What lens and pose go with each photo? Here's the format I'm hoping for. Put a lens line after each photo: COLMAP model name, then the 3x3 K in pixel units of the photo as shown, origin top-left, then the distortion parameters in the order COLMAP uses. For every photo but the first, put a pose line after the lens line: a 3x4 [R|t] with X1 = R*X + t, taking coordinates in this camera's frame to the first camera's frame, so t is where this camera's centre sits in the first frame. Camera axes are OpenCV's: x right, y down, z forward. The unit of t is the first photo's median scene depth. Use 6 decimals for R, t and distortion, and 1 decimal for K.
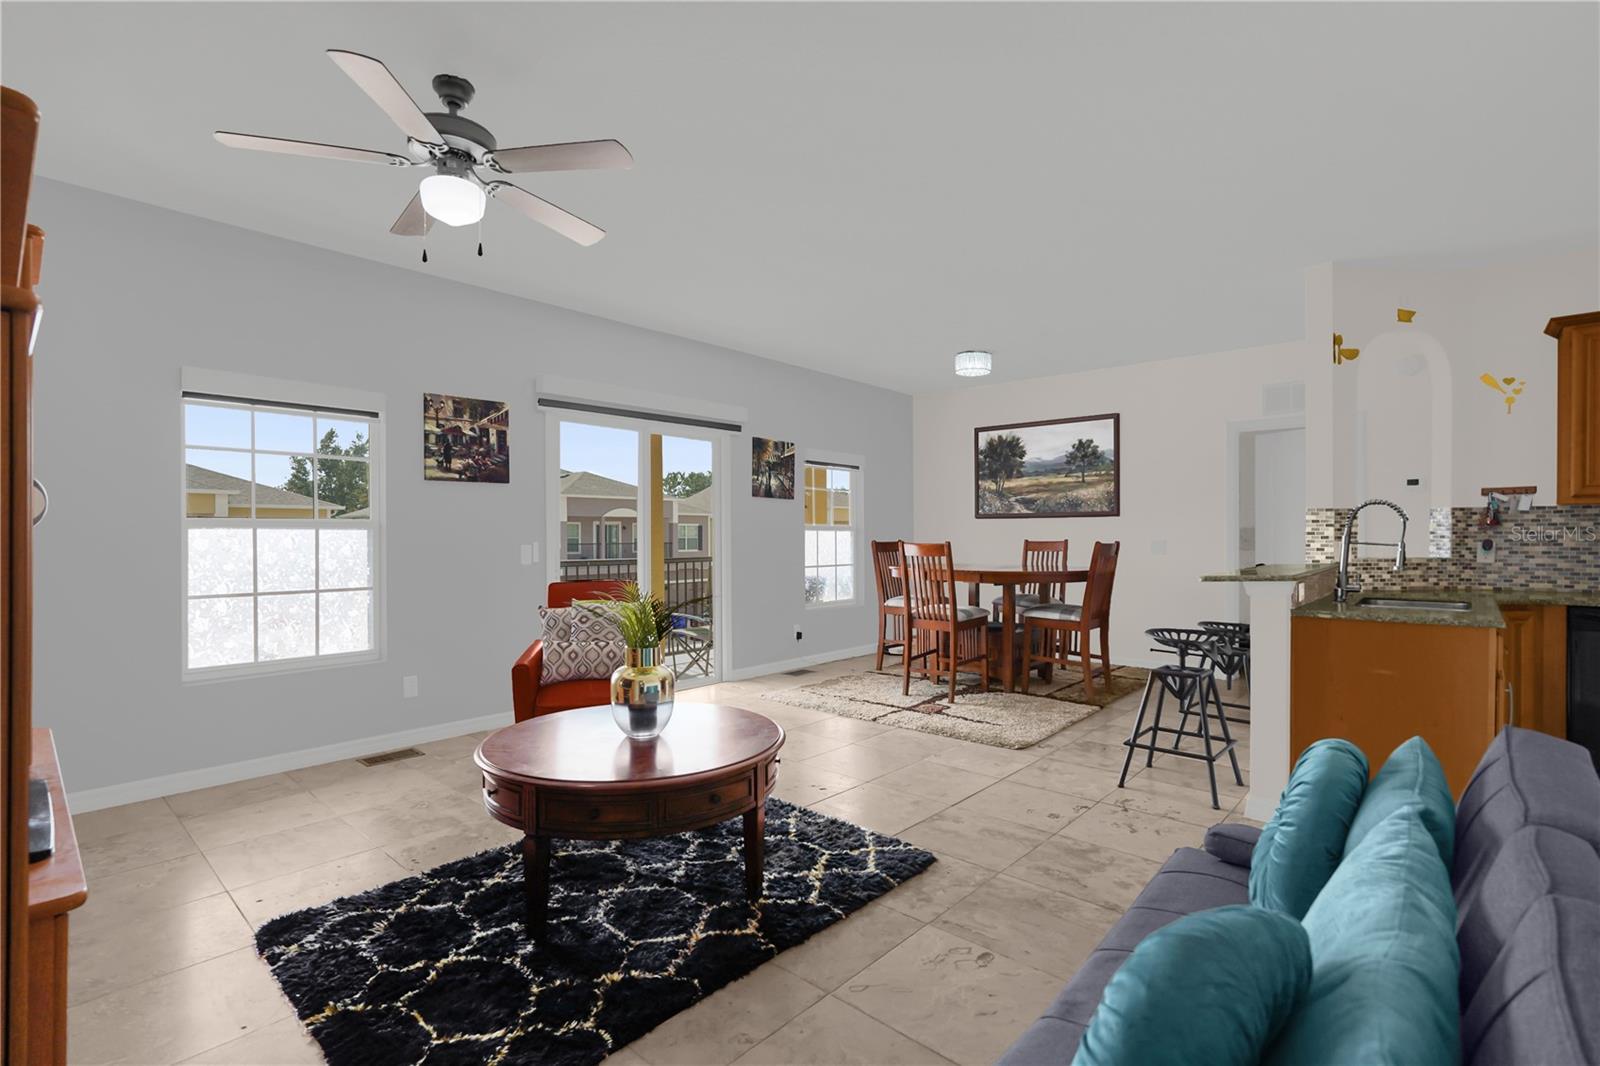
lens RADIAL K [[737.9, 0, 802.4], [0, 737.9, 540.1], [0, 0, 1]] dist [-0.008074, 0.008343]
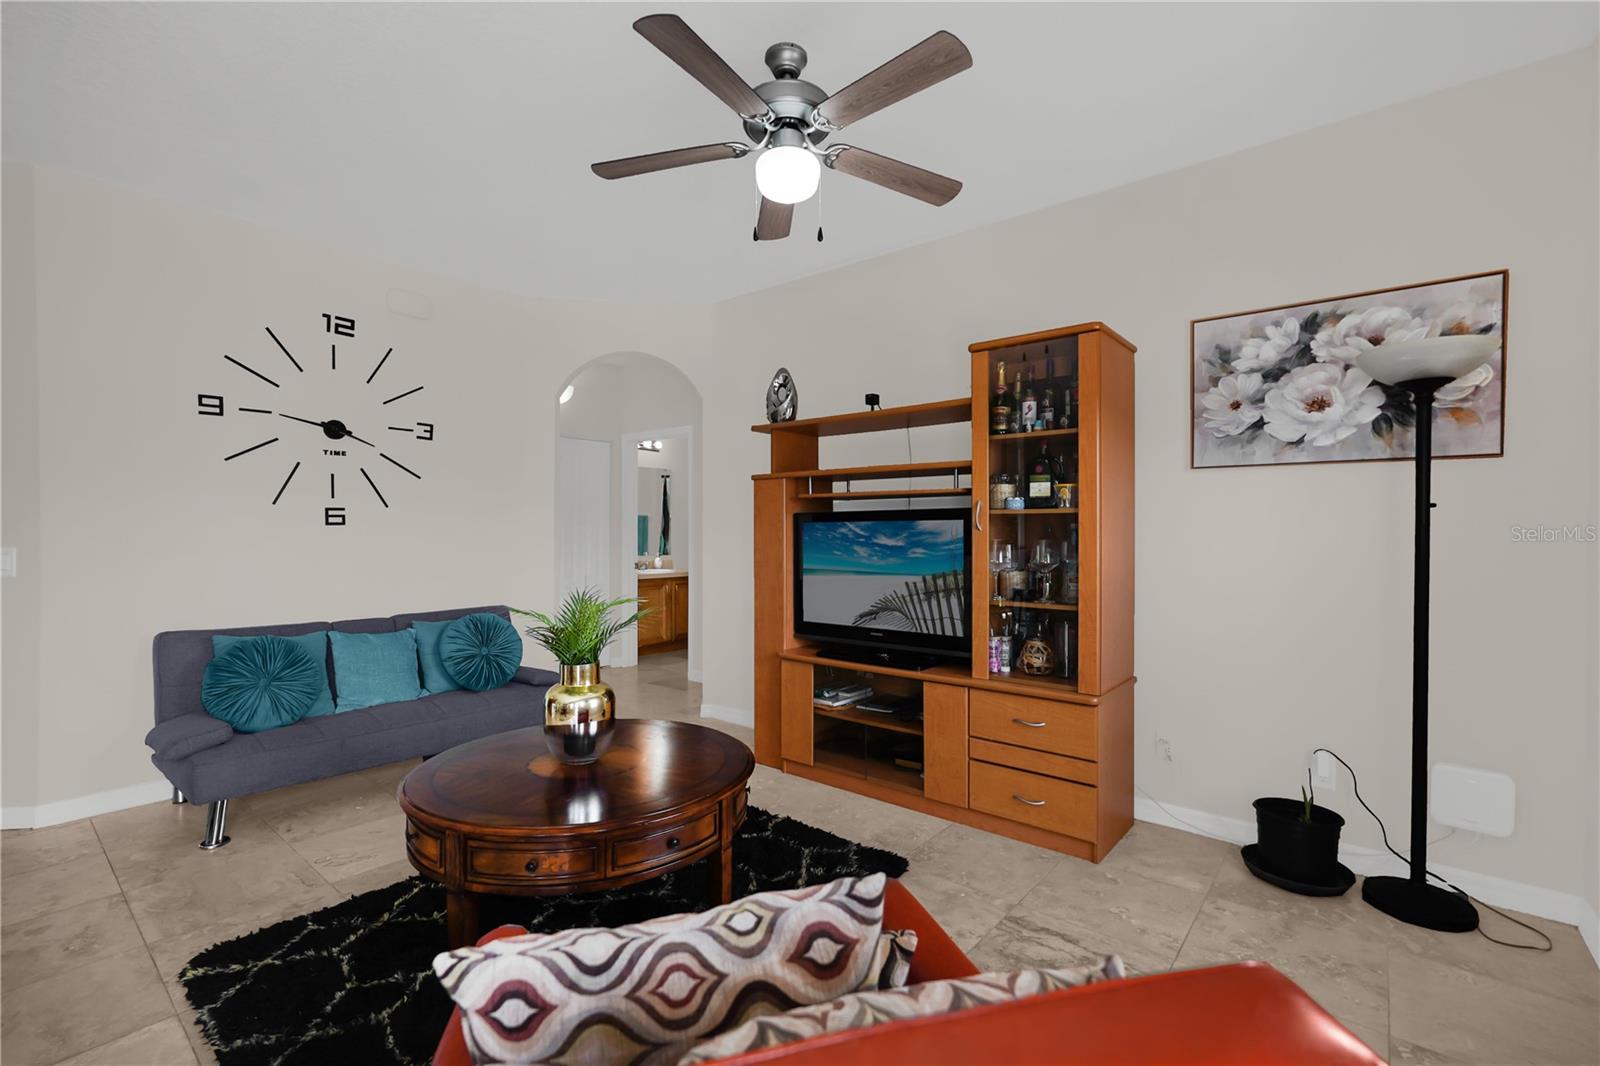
lens RADIAL K [[709.4, 0, 800.0], [0, 709.4, 533.0], [0, 0, 1]] dist [-0.013941, 0.007814]
pose [[-0.999264, 0.000756, -0.038348, -0.252937], [0.000427, 0.999963, 0.008569, -0.010296], [0.038353, 0.008547, -0.999228, 1.056840]]
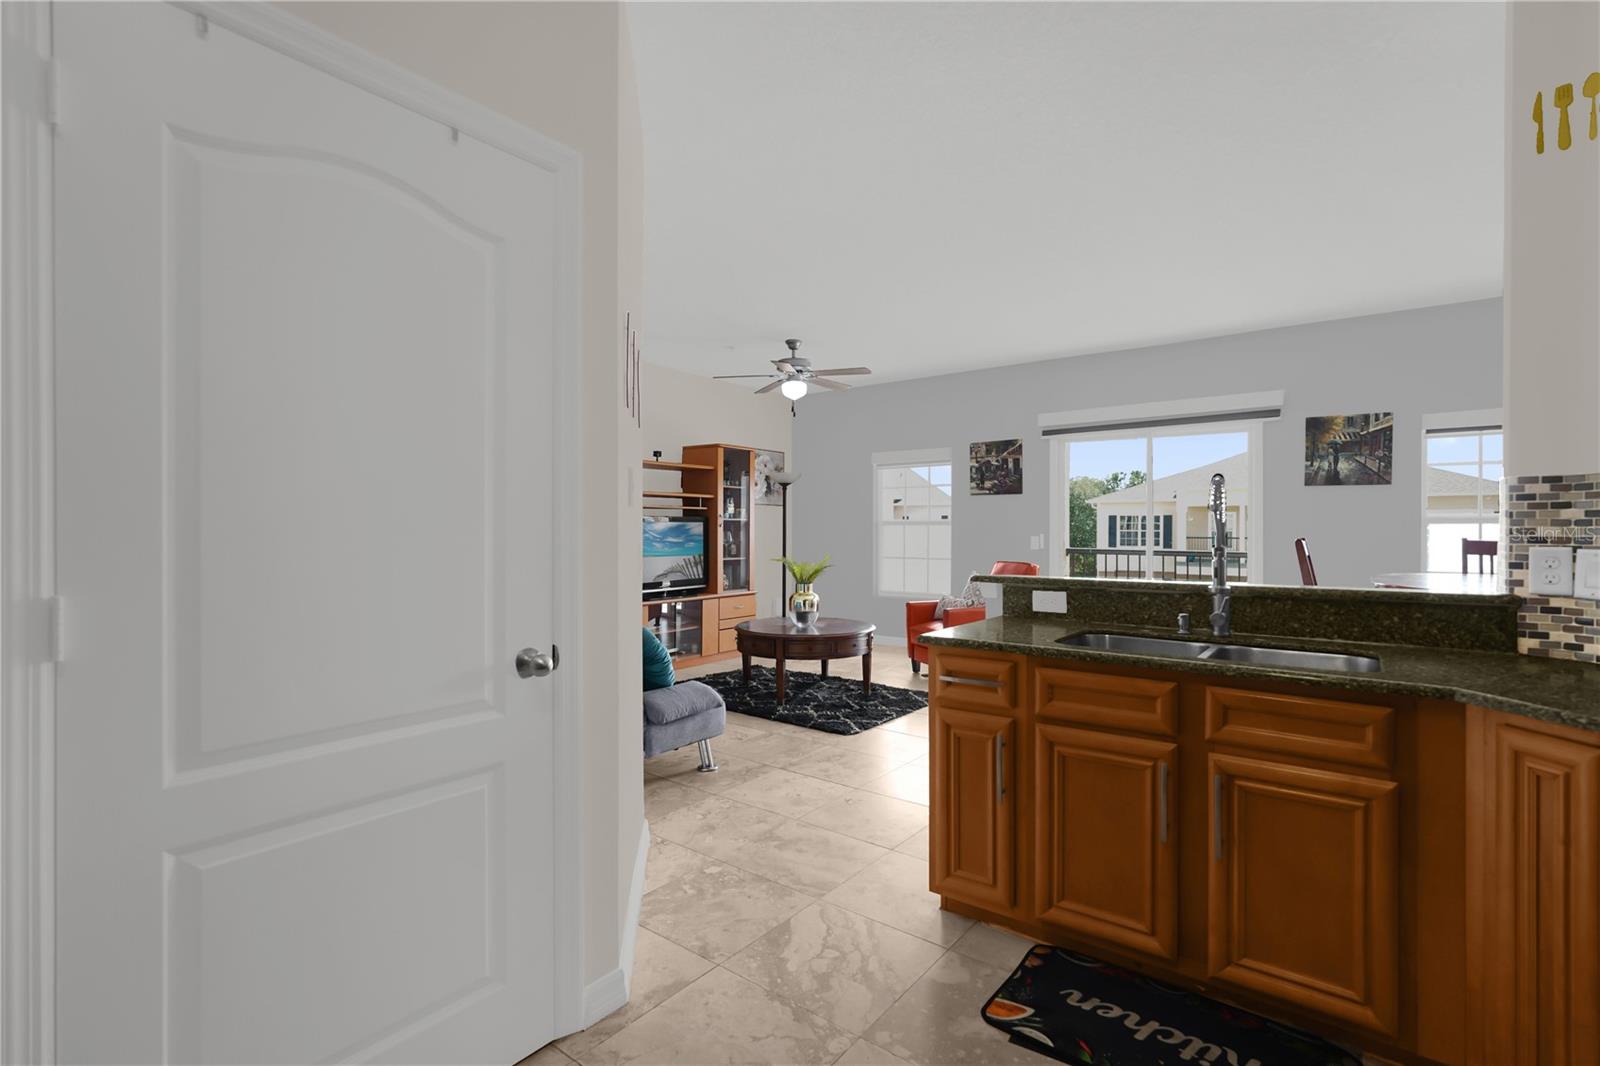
lens RADIAL K [[735.2, 0, 800.0], [0, 735.2, 533.0], [0, 0, 1]] dist [-0.013462, 0.008306]
pose [[0.075466, 0.007205, -0.997122, 1.054463], [-0.006808, 0.999954, 0.006710, -0.006517], [0.997125, 0.006282, 0.075512, 0.470631]]
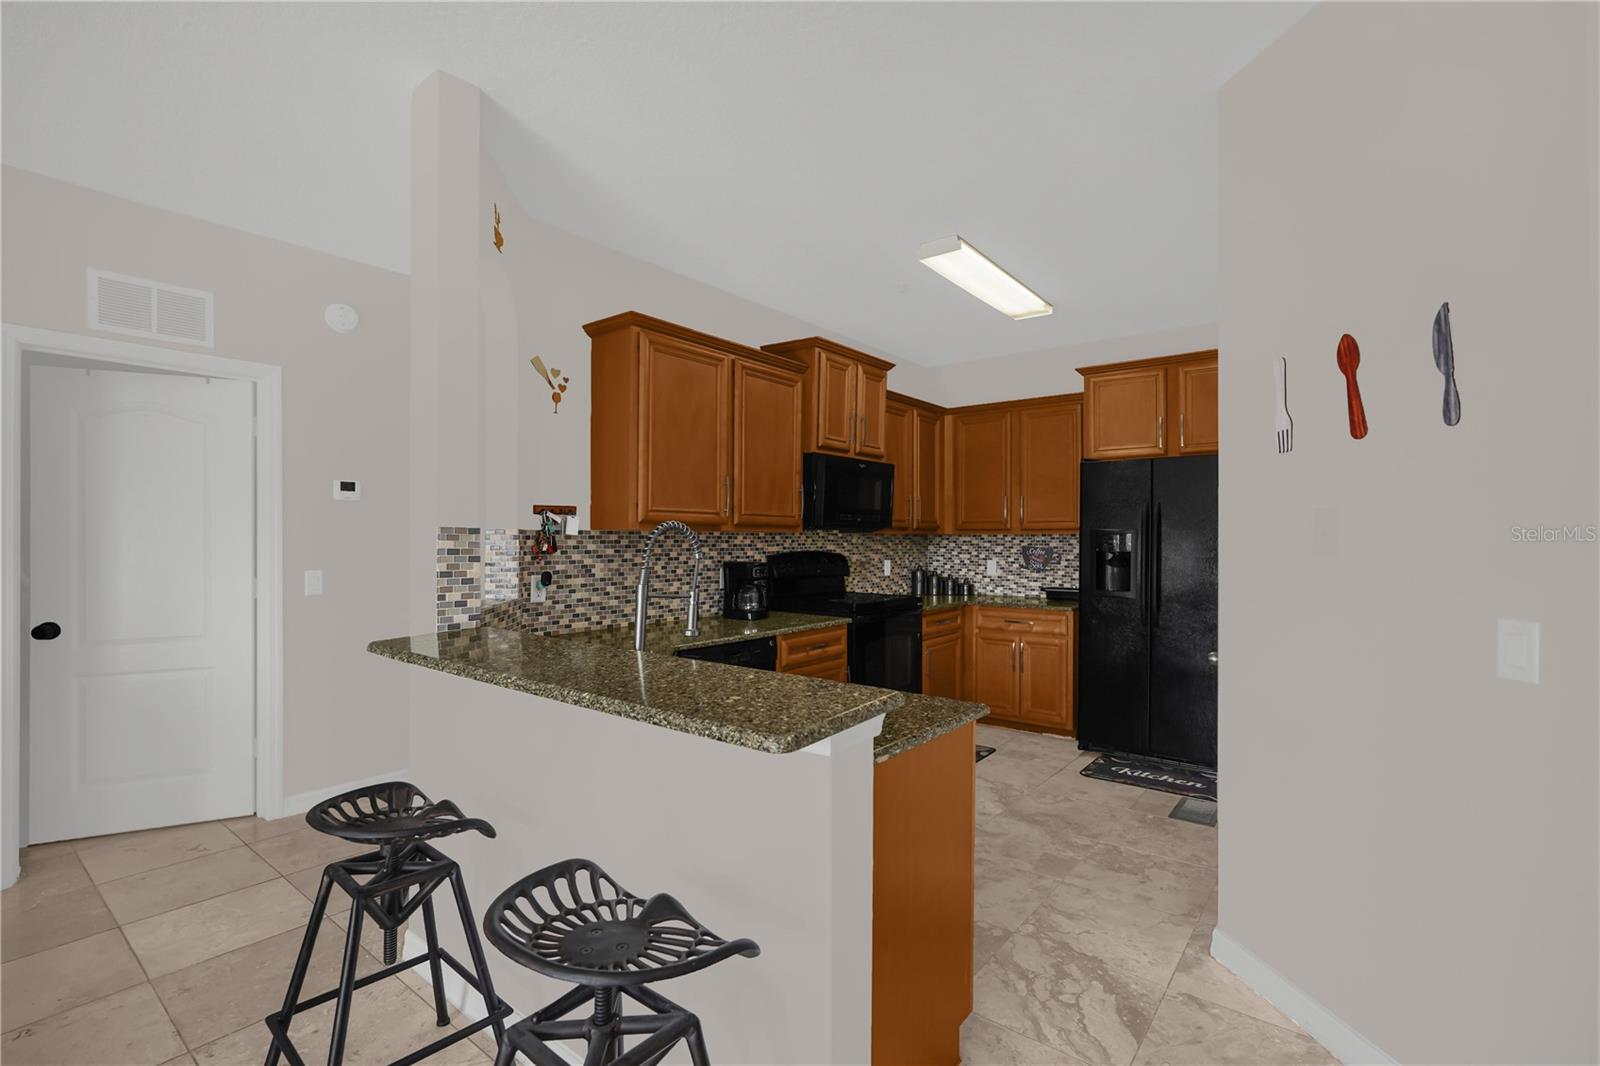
lens RADIAL K [[723.6, 0, 800.0], [0, 723.6, 533.0], [0, 0, 1]] dist [-0.013245, 0.009590]
pose [[-0.061874, 0.011154, 0.998022, 0.145819], [0.005166, 0.999928, -0.010855, -0.029614], [-0.998071, 0.004484, -0.061927, 0.723485]]
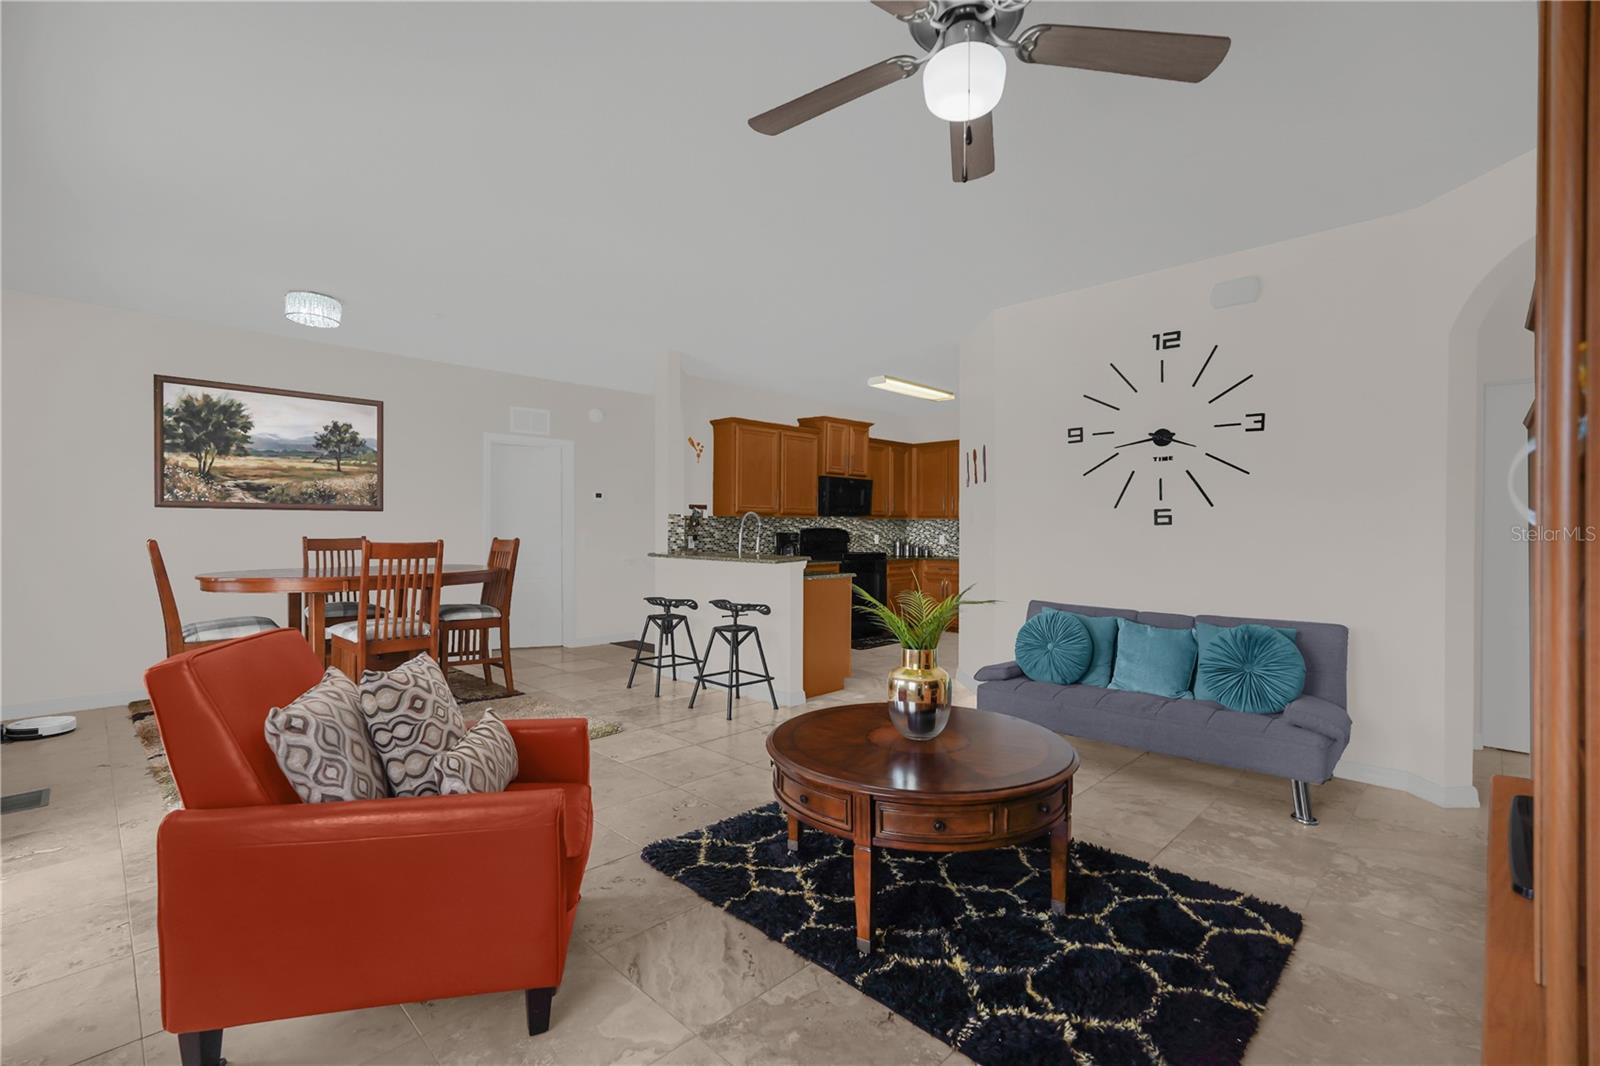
lens RADIAL K [[709.4, 0, 800.0], [0, 709.4, 533.0], [0, 0, 1]] dist [-0.013941, 0.007814]
pose [[0.042524, -0.002377, 0.999093, -0.665339], [0.004444, 0.999988, 0.002190, -0.006362], [-0.999086, 0.004347, 0.042534, 0.633374]]
